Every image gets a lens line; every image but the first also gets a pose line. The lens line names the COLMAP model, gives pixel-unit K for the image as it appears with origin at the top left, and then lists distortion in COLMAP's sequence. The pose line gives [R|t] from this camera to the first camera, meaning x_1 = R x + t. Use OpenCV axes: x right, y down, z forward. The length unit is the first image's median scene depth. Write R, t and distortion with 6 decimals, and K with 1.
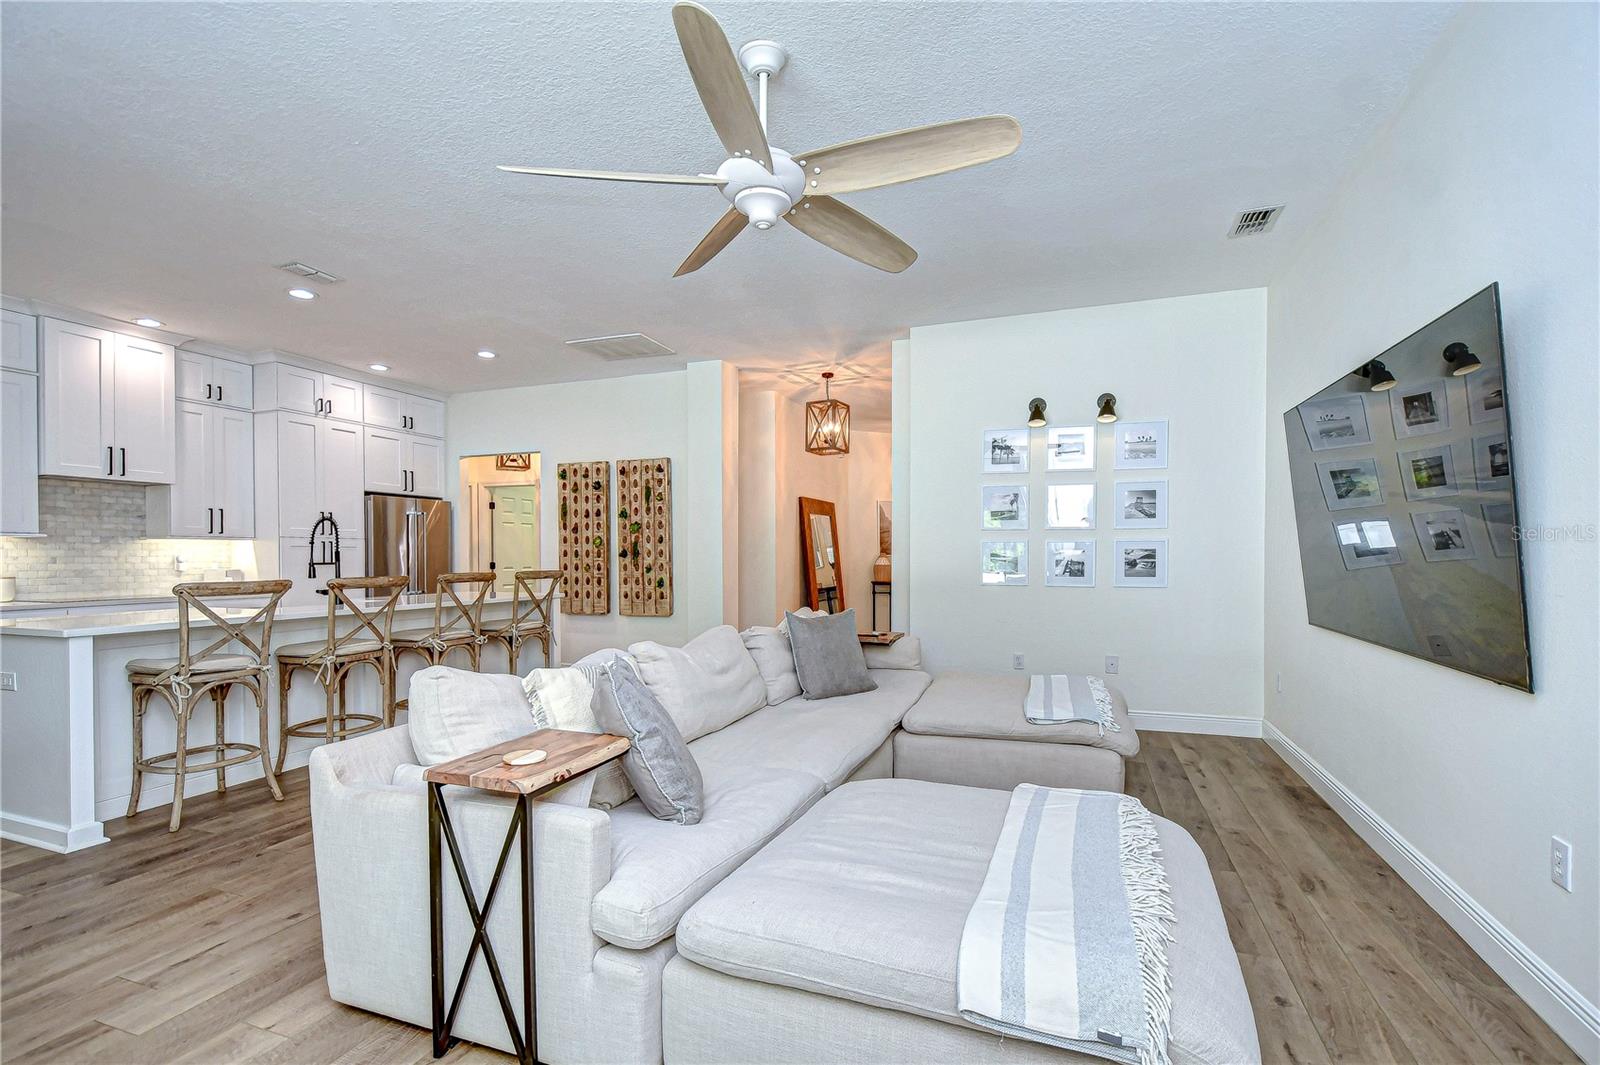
lens RADIAL K [[708.8, 0, 803.1], [0, 708.8, 569.0], [0, 0, 1]] dist [0.012638, -0.006887]
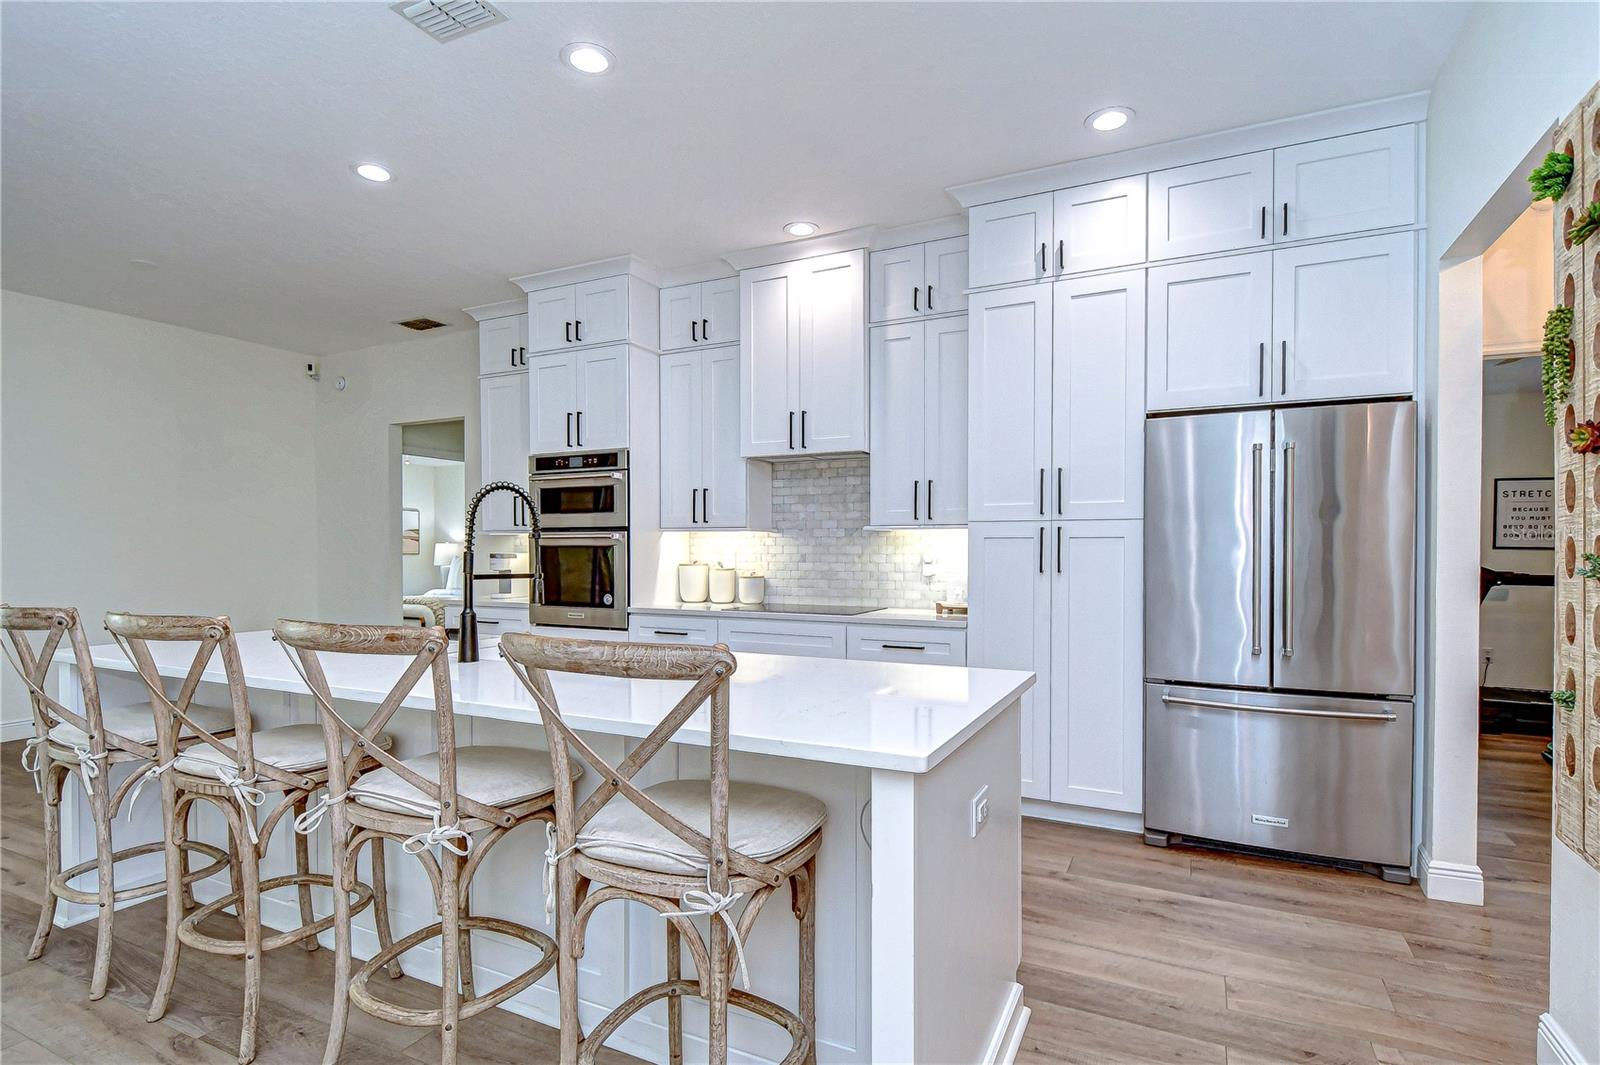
lens RADIAL K [[791.8, 0, 801.9], [0, 791.8, 554.7], [0, 0, 1]] dist [-0.002256, -0.003471]
pose [[-0.115497, 0.011560, -0.993241, -0.089185], [-0.017413, 0.999755, 0.013660, -0.022394], [0.993155, 0.018873, -0.115268, 0.849272]]
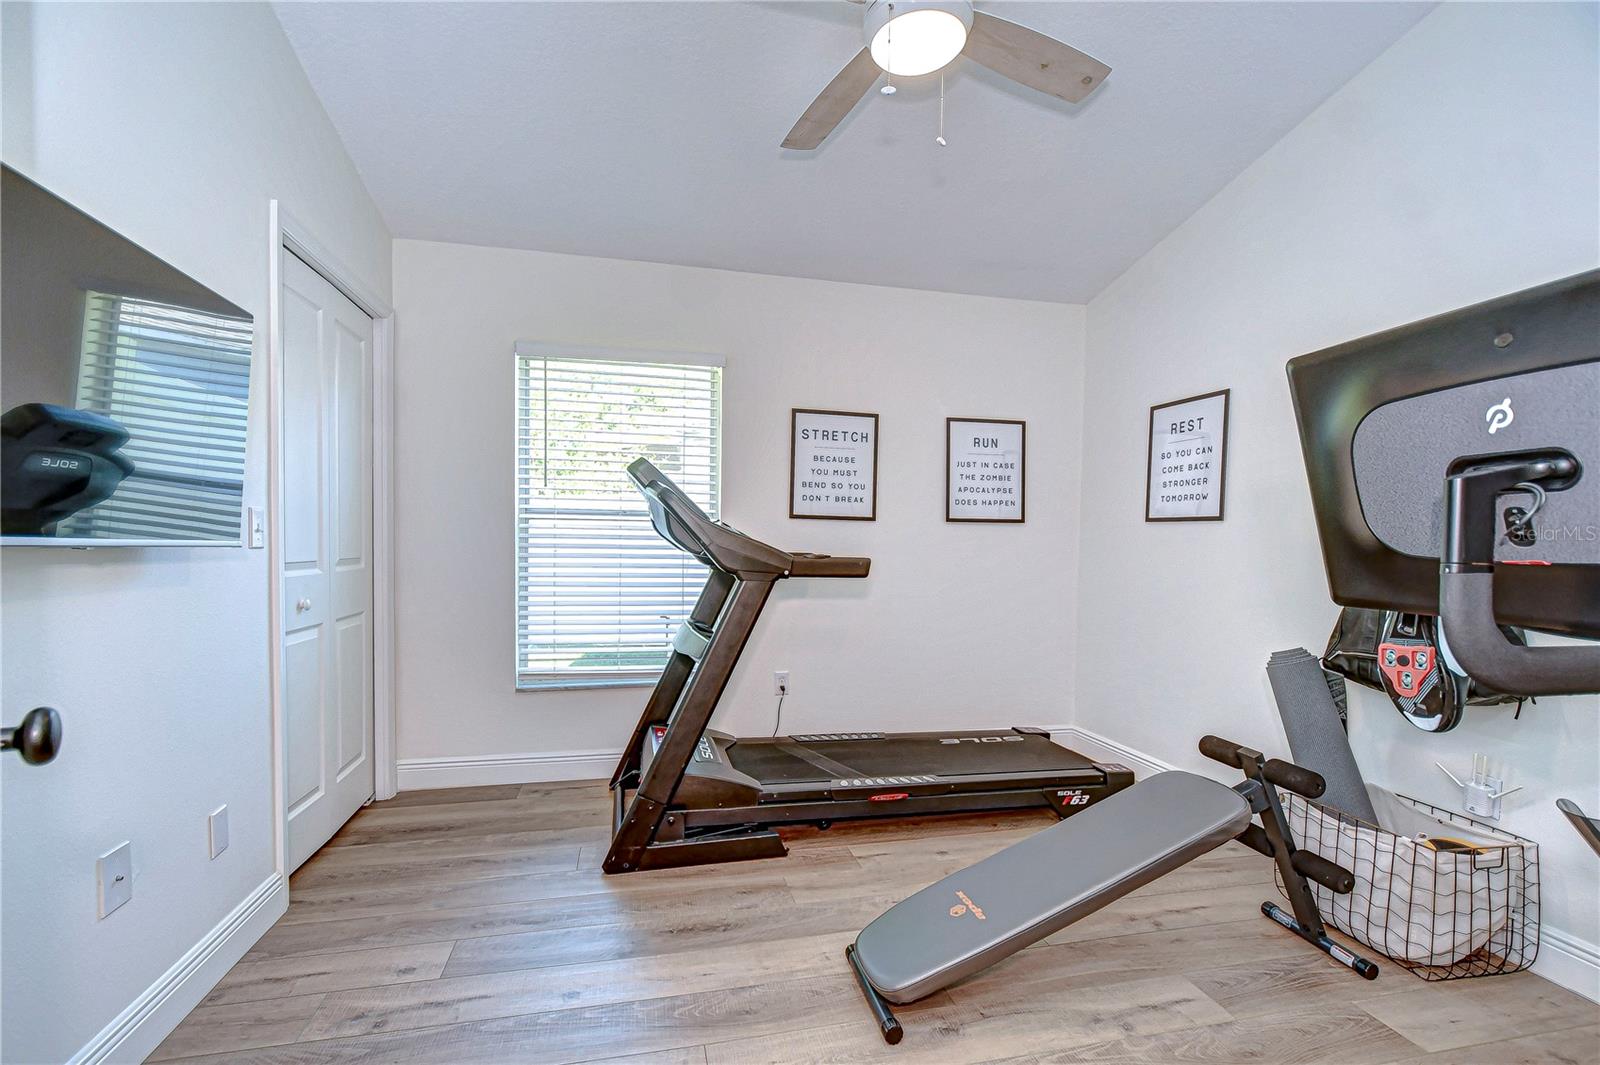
lens RADIAL K [[708.8, 0, 804.6], [0, 708.8, 536.5], [0, 0, 1]] dist [0.012638, -0.006887]
pose [[0.513612, 0.026387, -0.857617, -0.682035], [-0.031365, 0.999436, 0.011967, -0.023639], [0.857449, 0.020753, 0.514150, 1.318956]]
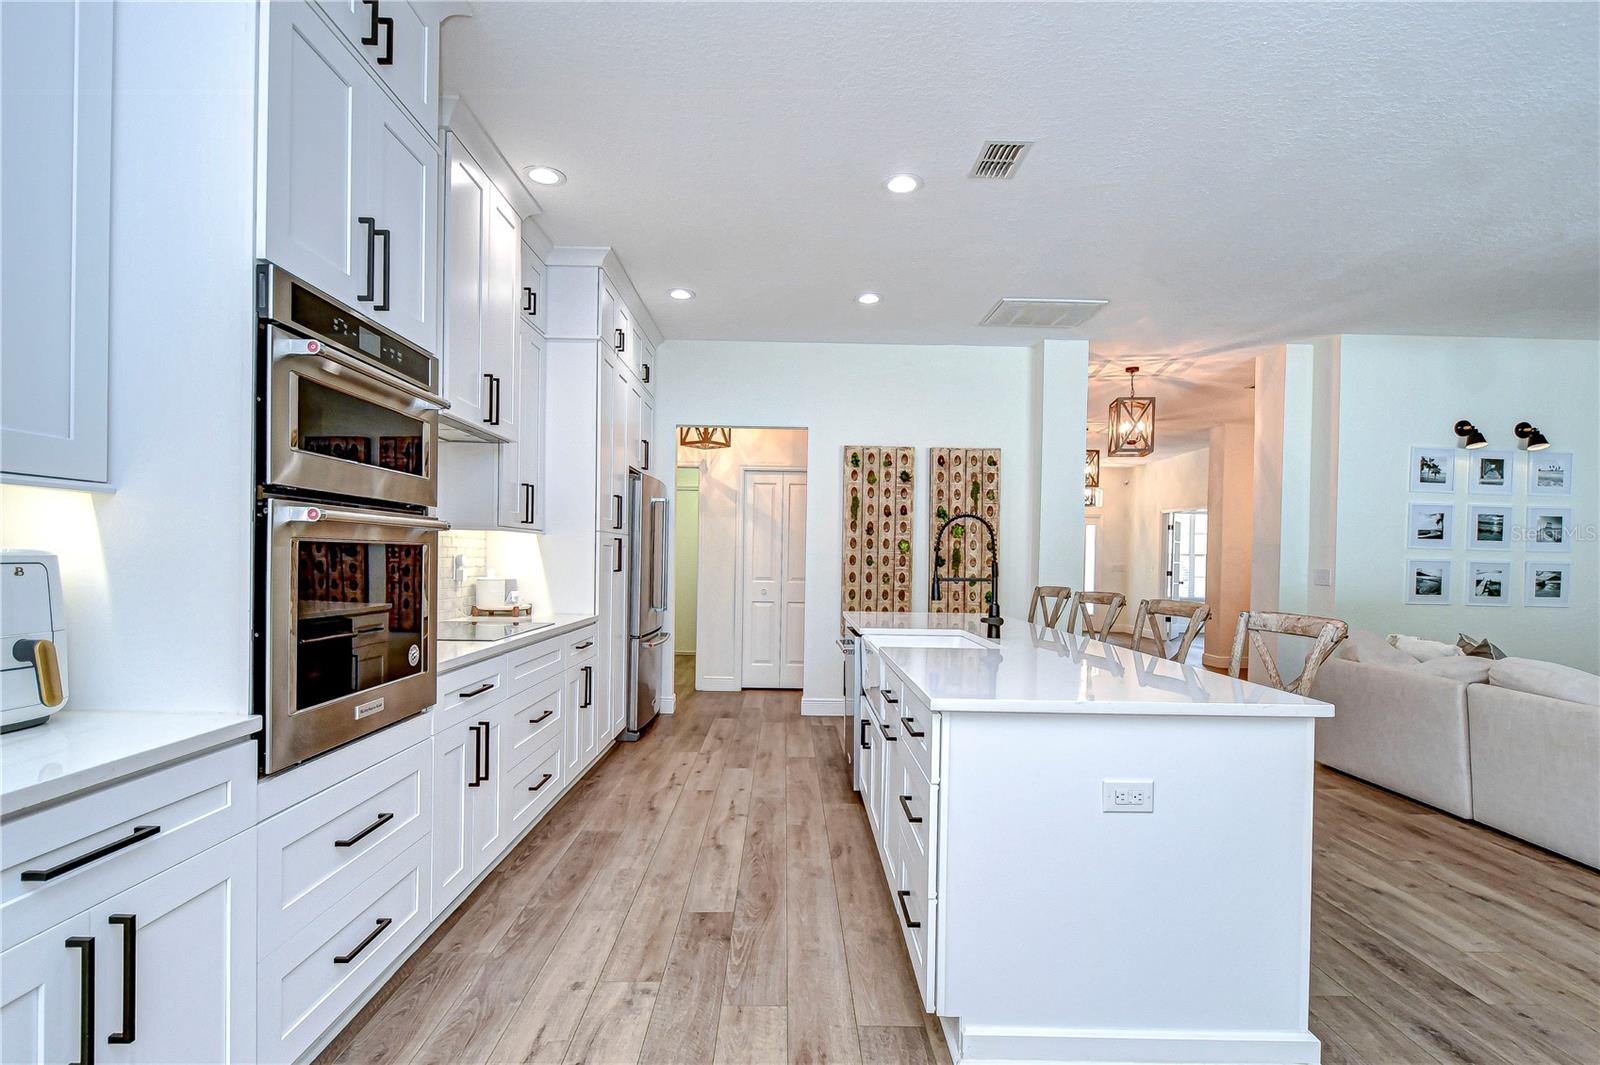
lens RADIAL K [[772.0, 0, 795.4], [0, 772.0, 566.4], [0, 0, 1]] dist [0.003168, -0.008545]
pose [[0.937681, 0.015623, 0.347146, -0.727481], [-0.014184, 0.999877, -0.006688, -0.008290], [-0.347208, 0.001347, 0.937787, 0.230615]]
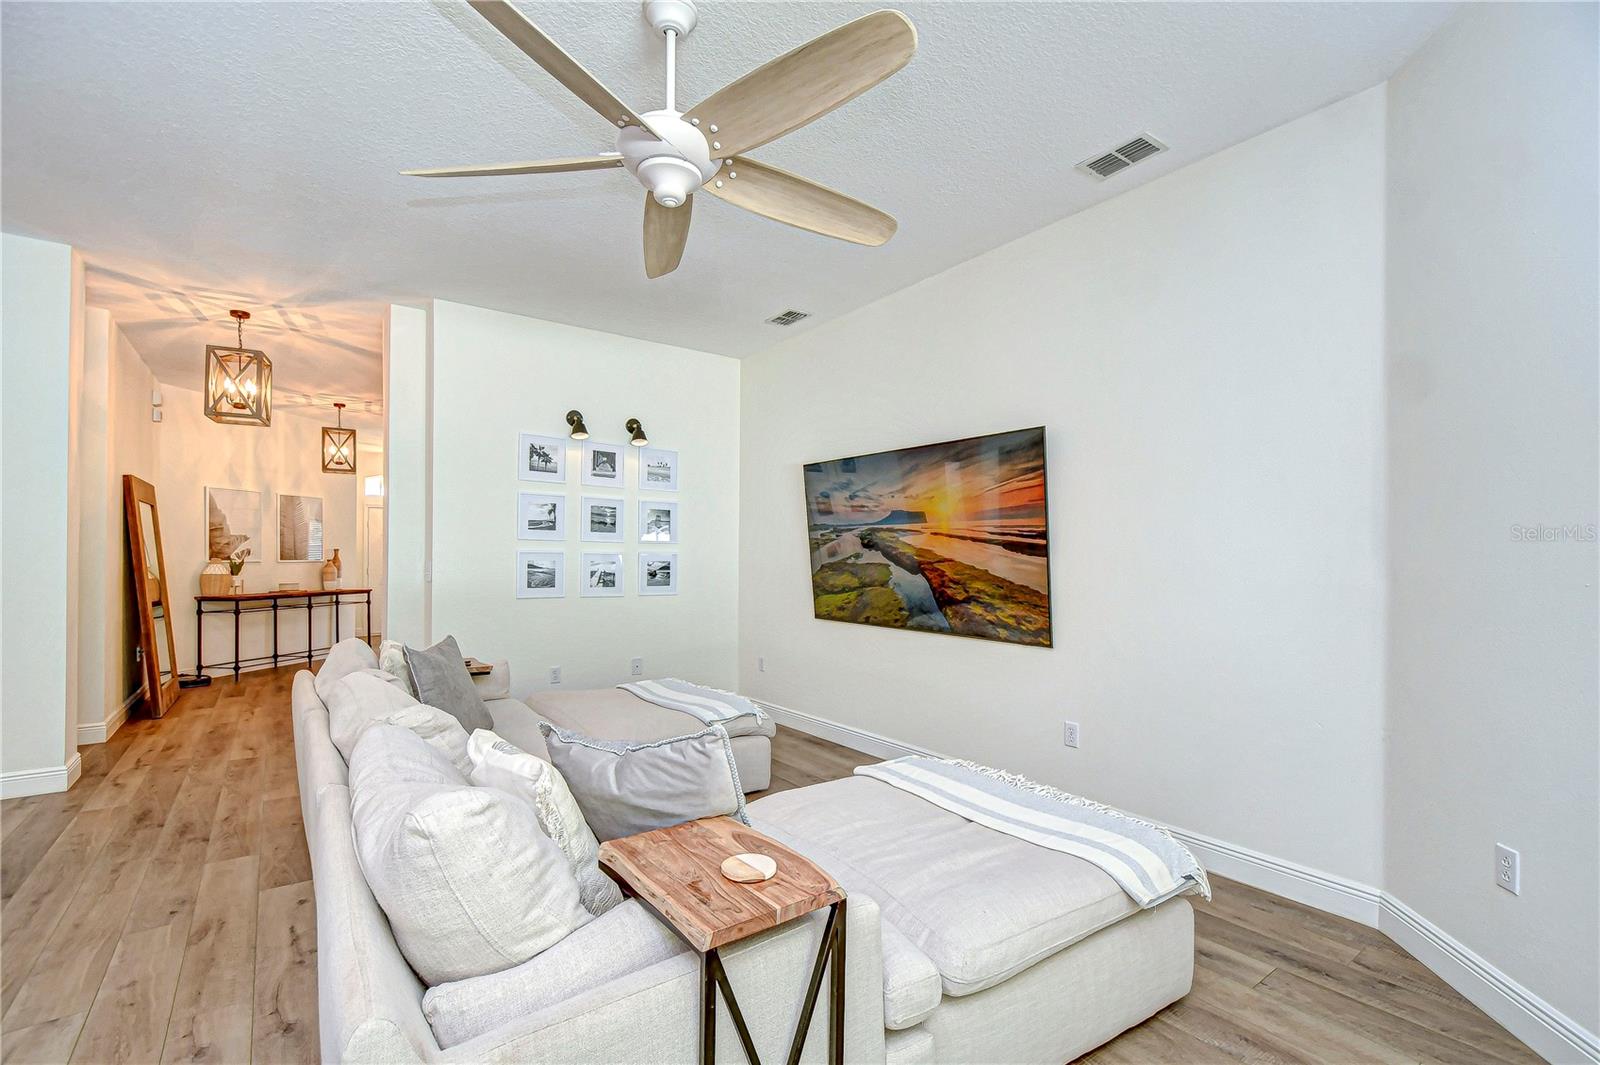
lens RADIAL K [[708.8, 0, 789.0], [0, 708.8, 559.6], [0, 0, 1]] dist [0.012638, -0.006887]
pose [[0.567678, 0.006681, 0.823224, -0.249474], [0.007277, 0.999887, -0.013132, -0.010730], [-0.823219, 0.013445, 0.567565, 0.139619]]
